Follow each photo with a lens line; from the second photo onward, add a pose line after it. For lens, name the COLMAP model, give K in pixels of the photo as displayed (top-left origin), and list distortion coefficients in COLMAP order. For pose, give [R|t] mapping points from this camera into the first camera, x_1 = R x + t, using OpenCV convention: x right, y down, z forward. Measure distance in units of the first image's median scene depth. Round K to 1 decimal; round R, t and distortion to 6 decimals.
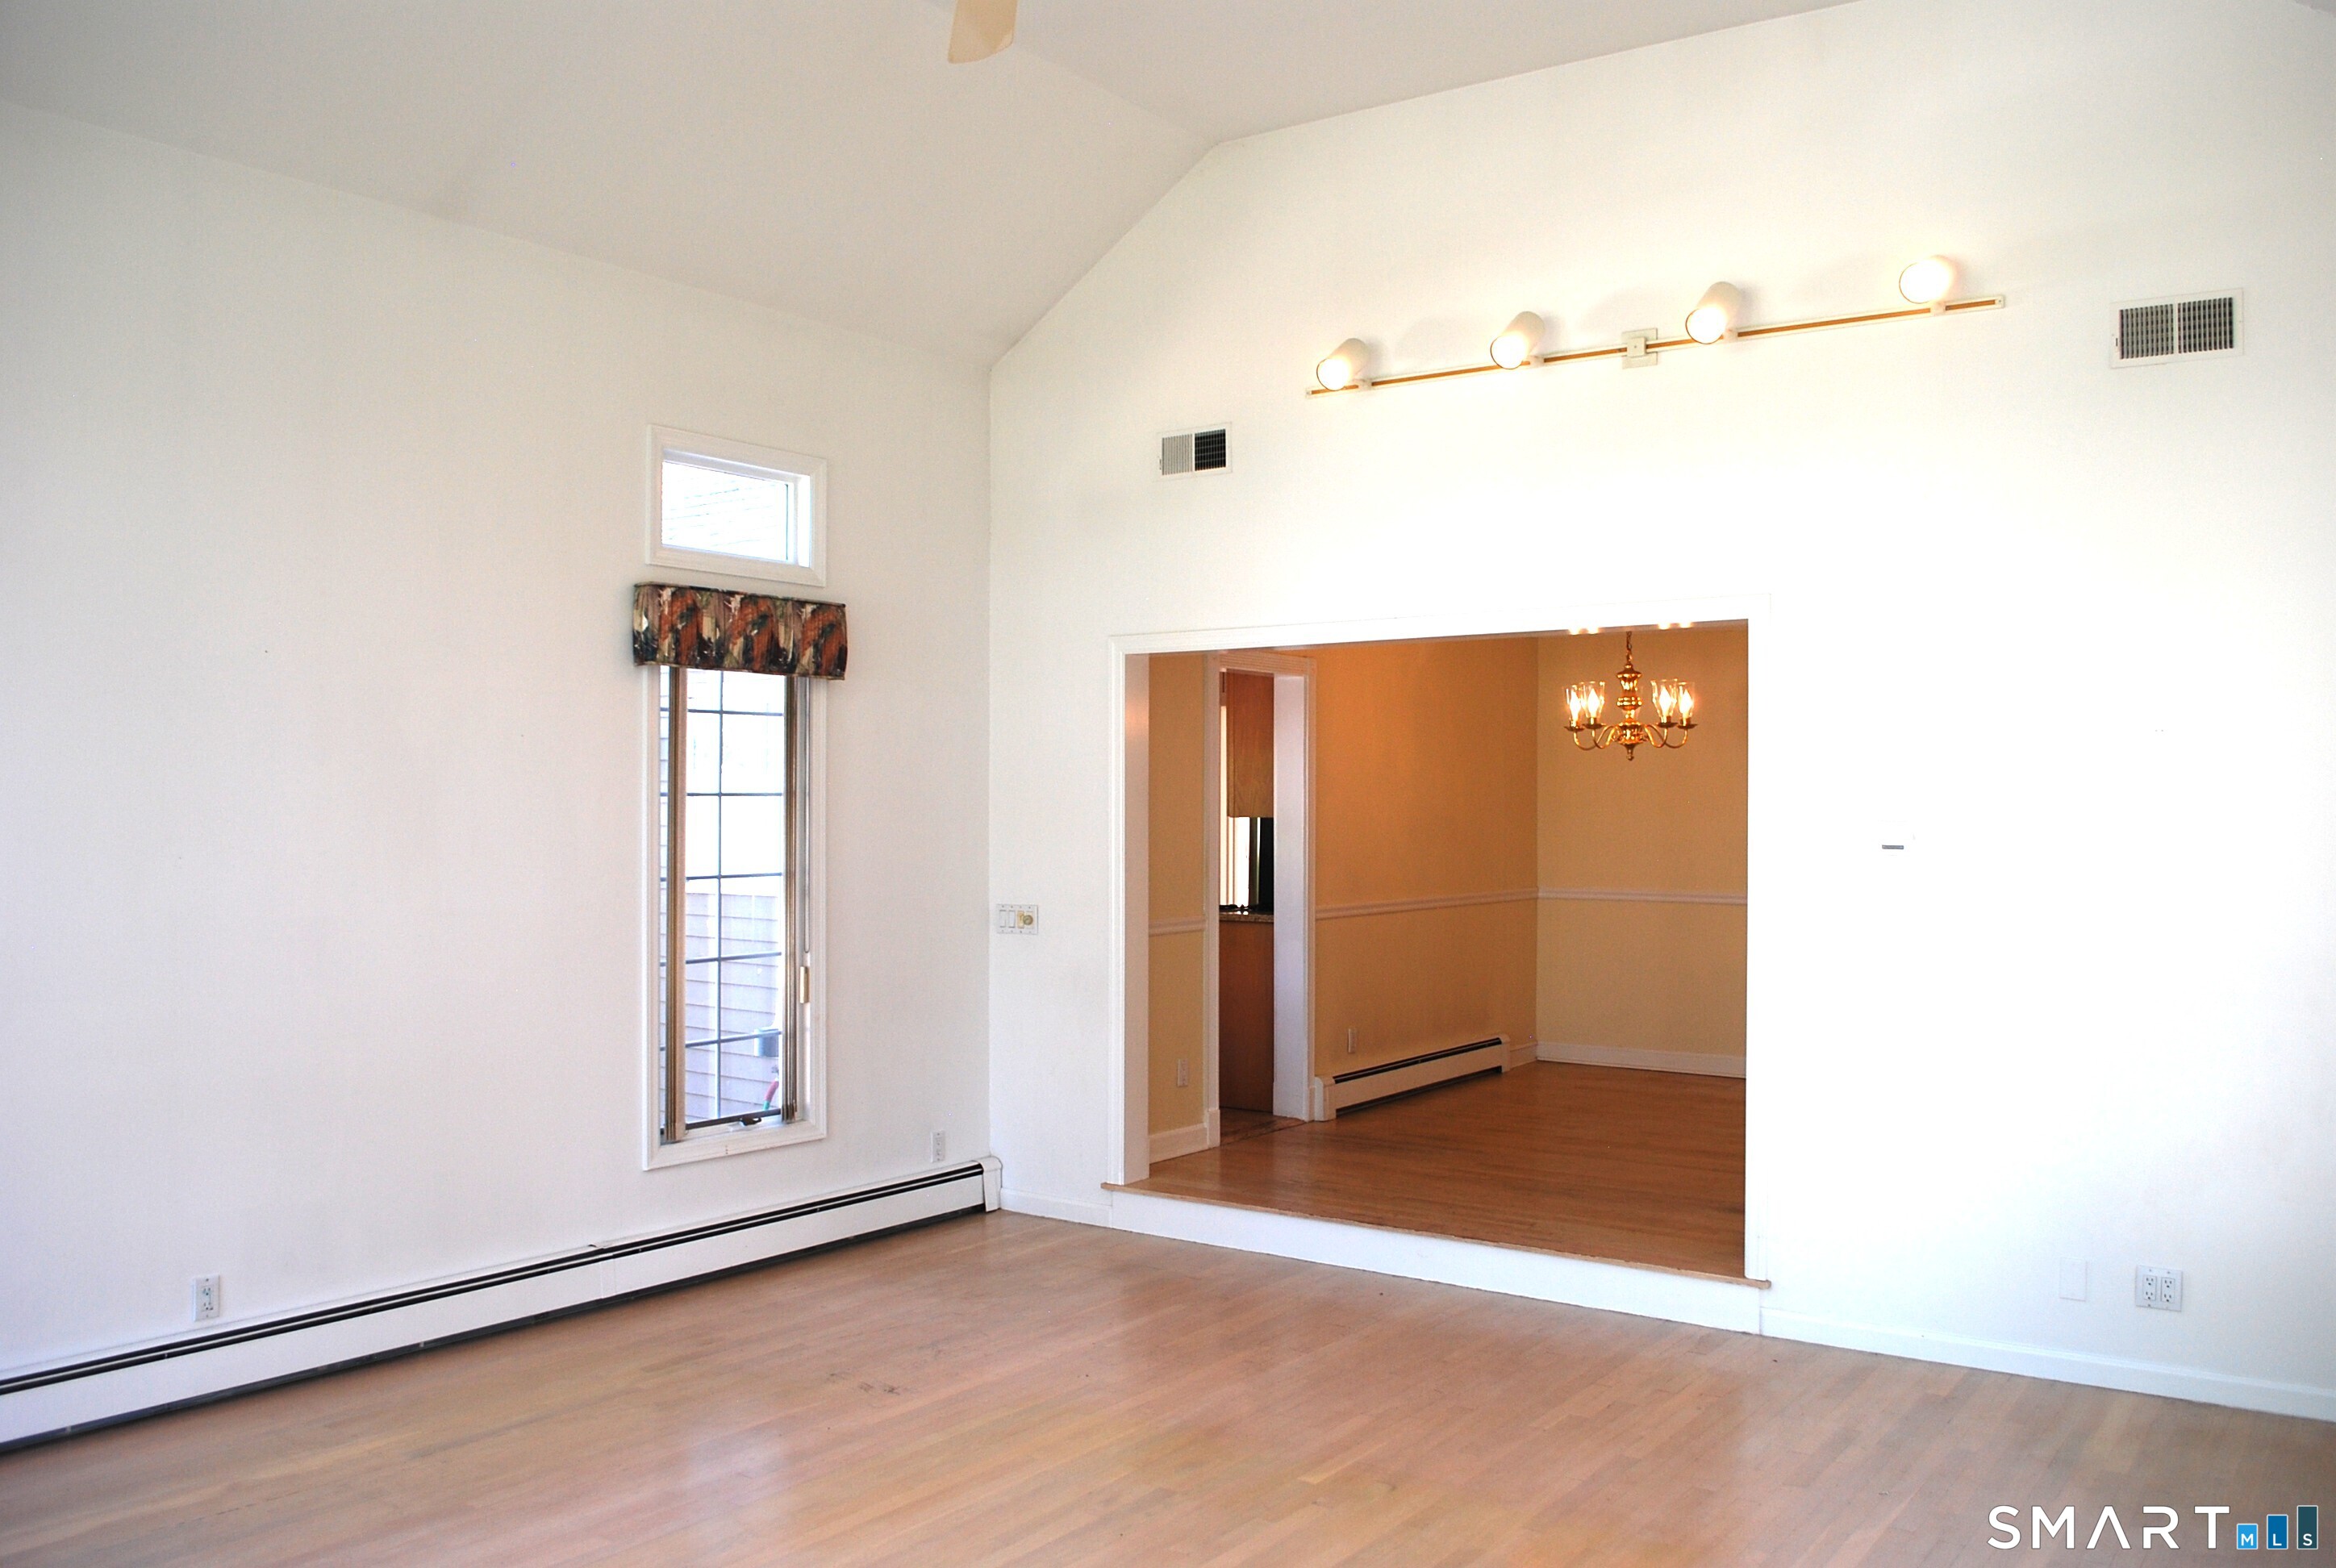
lens RADIAL K [[1832.5, 0, 1168.0], [0, 1832.5, 784.0], [0, 0, 1]] dist [-0.077145, 0.002713]
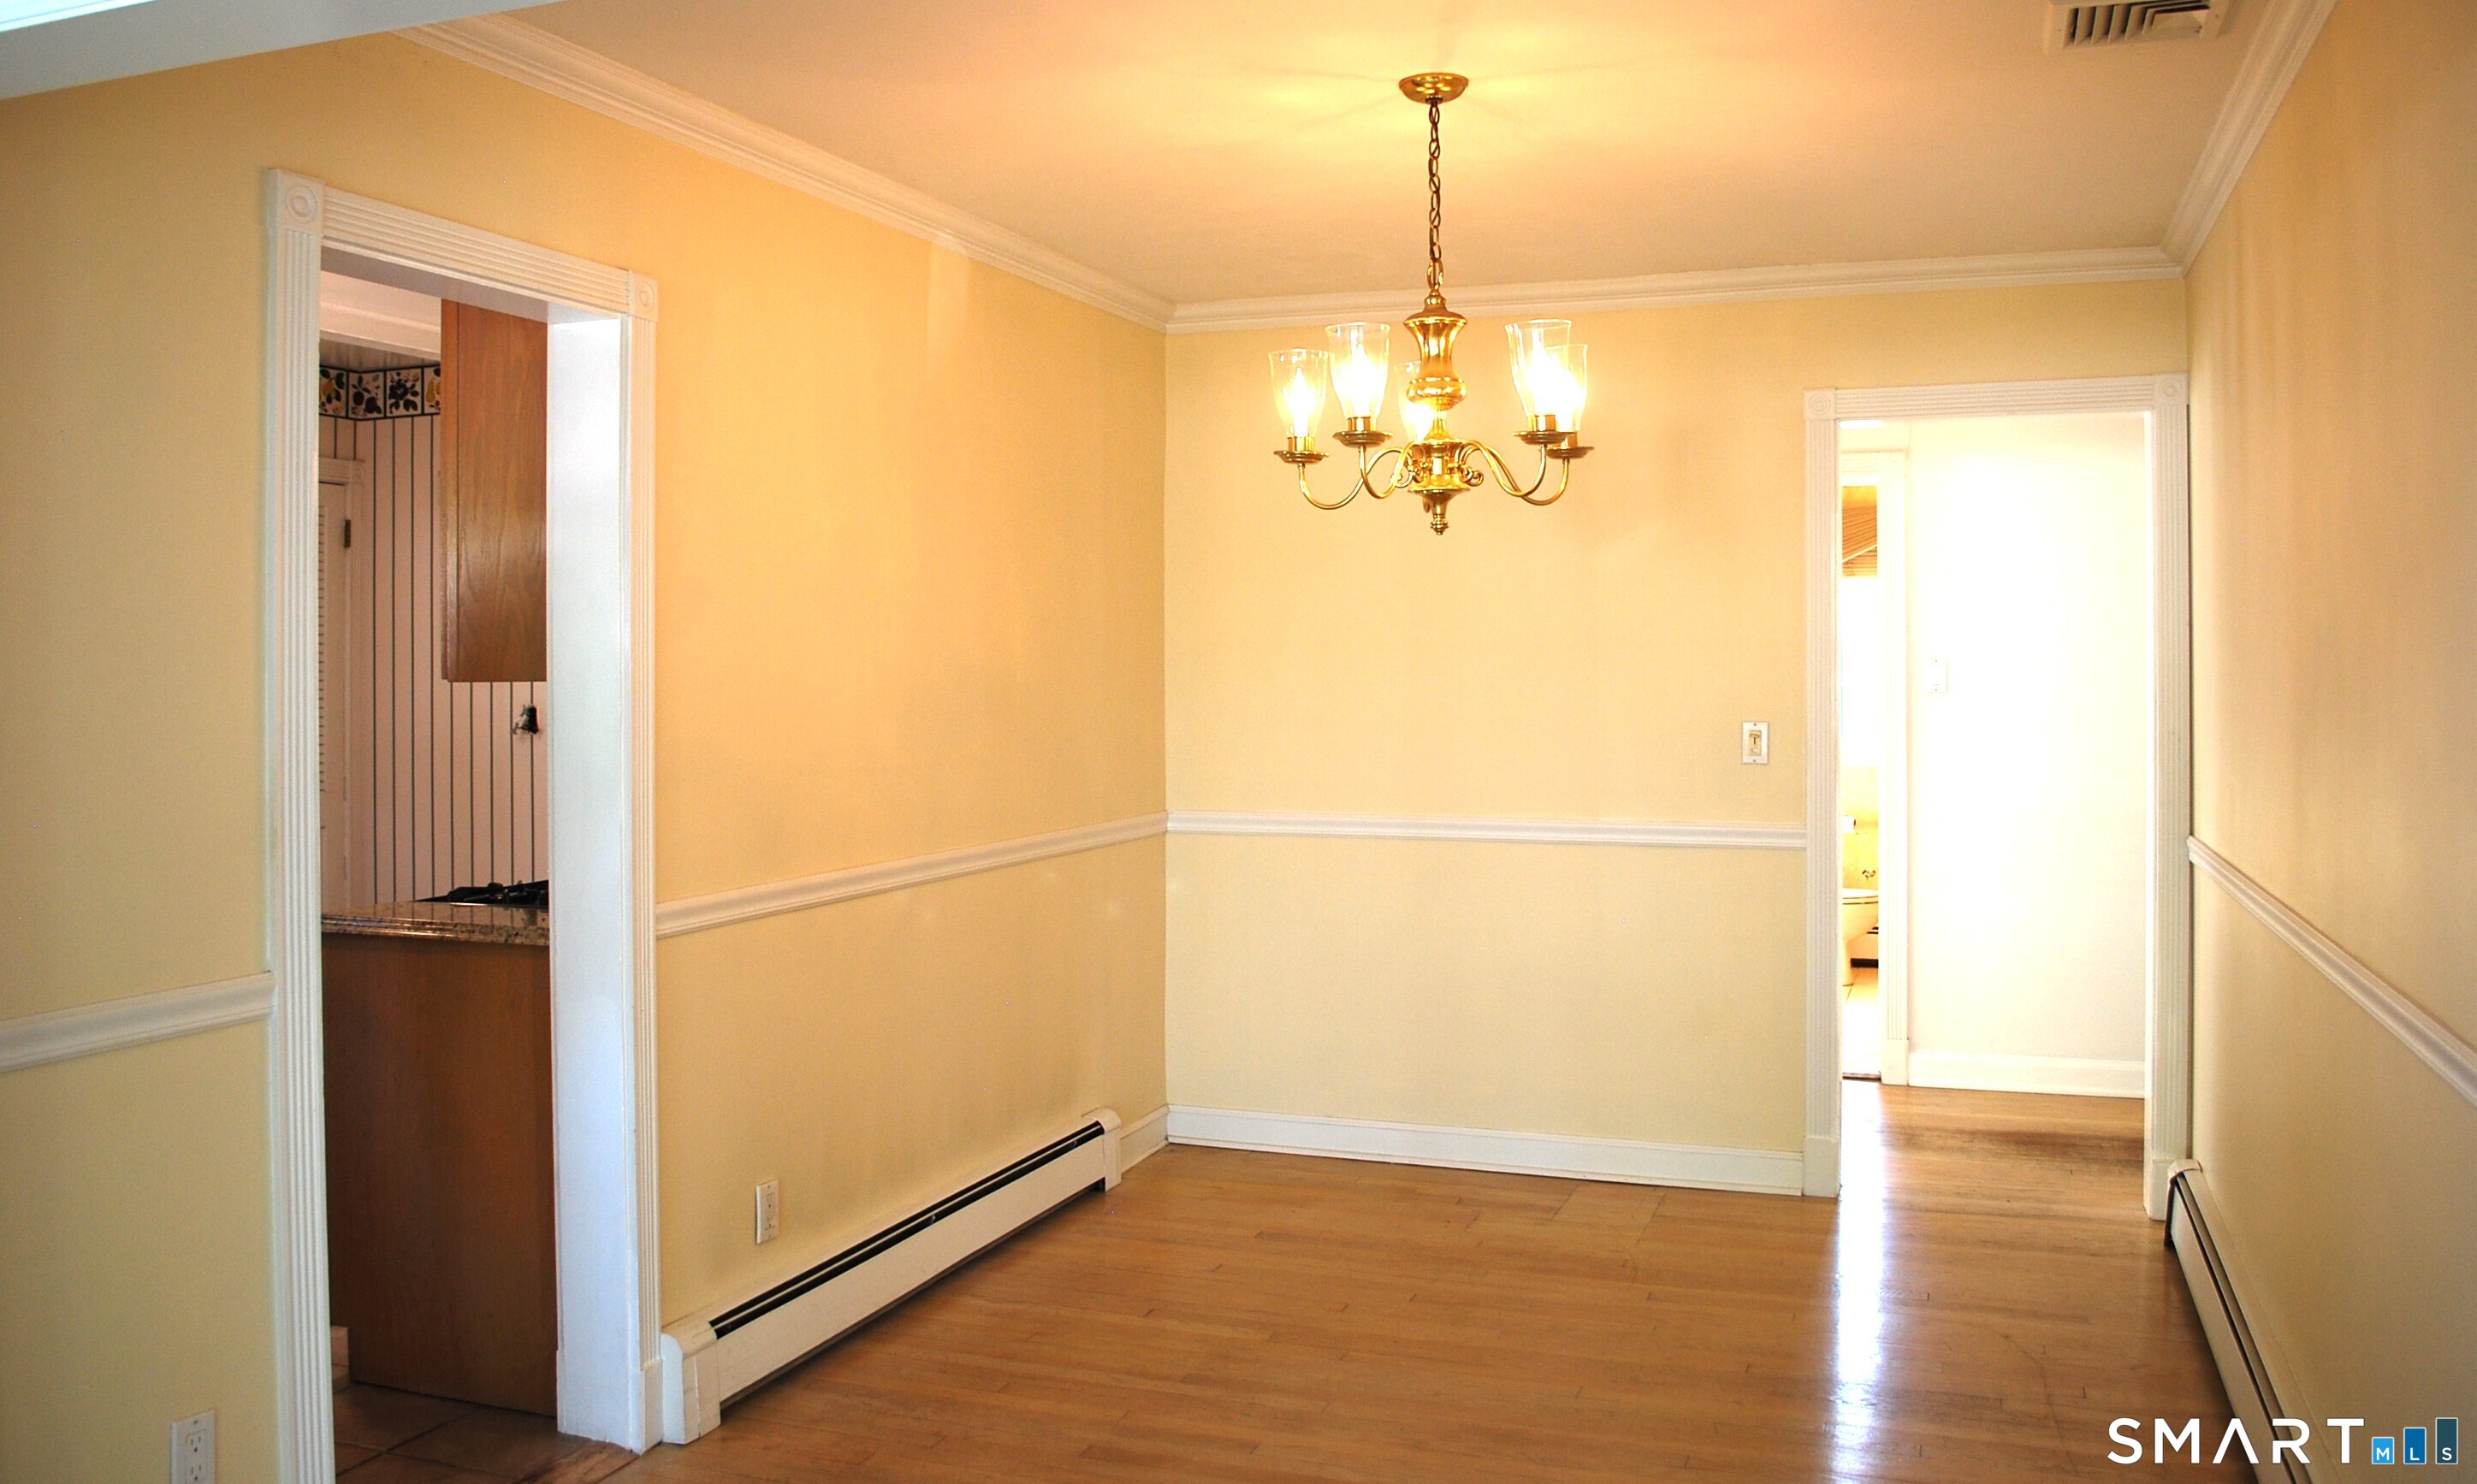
lens RADIAL K [[2046.0, 0, 1238.5], [0, 2046.0, 742.0], [0, 0, 1]] dist [-0.136684, -0.000359]
pose [[0.965022, -0.013486, 0.261821, 0.088595], [0.000258, 0.998724, 0.050493, 0.009636], [-0.262168, -0.048659, 0.963795, 0.548444]]
